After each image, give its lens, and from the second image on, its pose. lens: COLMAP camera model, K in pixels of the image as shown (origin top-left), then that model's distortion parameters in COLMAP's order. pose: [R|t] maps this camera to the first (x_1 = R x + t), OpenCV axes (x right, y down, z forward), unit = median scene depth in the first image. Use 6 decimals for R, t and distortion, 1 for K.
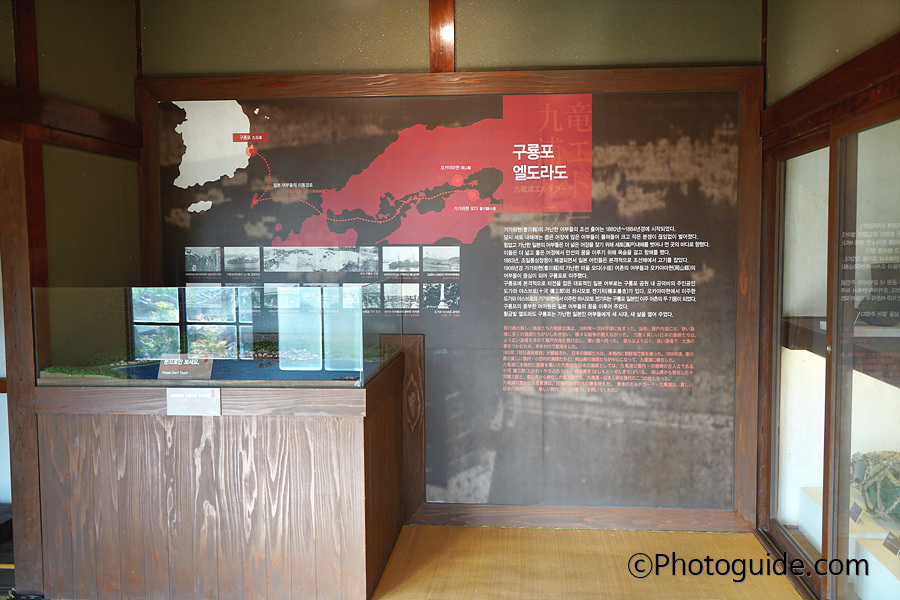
lens RADIAL K [[861.0, 0, 450.7], [0, 861.0, 299.7], [0, 0, 1]] dist [-0.003690, 0.000000]
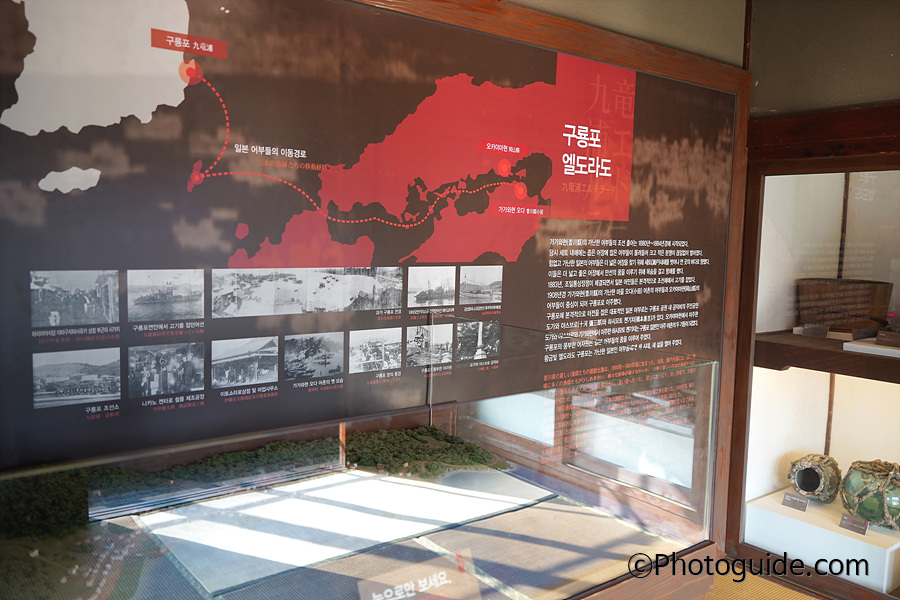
lens RADIAL K [[747.3, 0, 449.7], [0, 747.3, 299.3], [0, 0, 1]] dist [-0.011786, -0.002341]
pose [[0.730263, -0.040928, 0.681939, -0.421515], [0.021198, 0.999081, 0.037261, -0.058146], [-0.682837, -0.012755, 0.730459, 0.598573]]
